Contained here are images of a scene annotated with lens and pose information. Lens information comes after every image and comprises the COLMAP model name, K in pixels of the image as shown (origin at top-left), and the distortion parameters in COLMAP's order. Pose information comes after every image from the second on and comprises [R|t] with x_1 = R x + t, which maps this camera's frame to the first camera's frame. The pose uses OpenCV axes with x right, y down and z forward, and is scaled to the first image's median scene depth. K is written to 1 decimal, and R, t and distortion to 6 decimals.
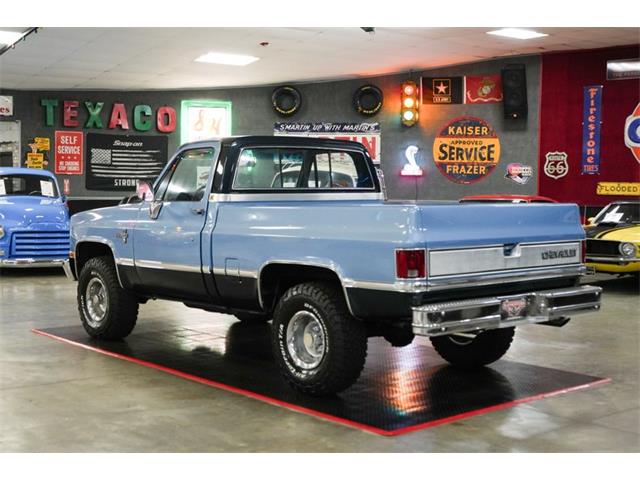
lens RADIAL K [[913.5, 0, 320.0], [0, 913.5, 240.0], [0, 0, 1]] dist [-0.035815, -0.039192]
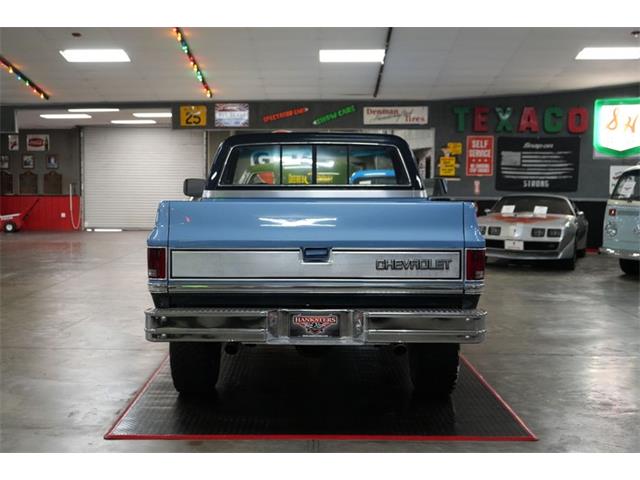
lens RADIAL K [[836.5, 0, 320.0], [0, 836.5, 240.0], [0, 0, 1]] dist [-0.008028, -0.002546]
pose [[0.756577, 0.038195, -0.652788, 0.227771], [-0.037248, 0.999189, 0.015293, -0.004891], [0.652843, 0.012745, 0.757386, 0.131647]]
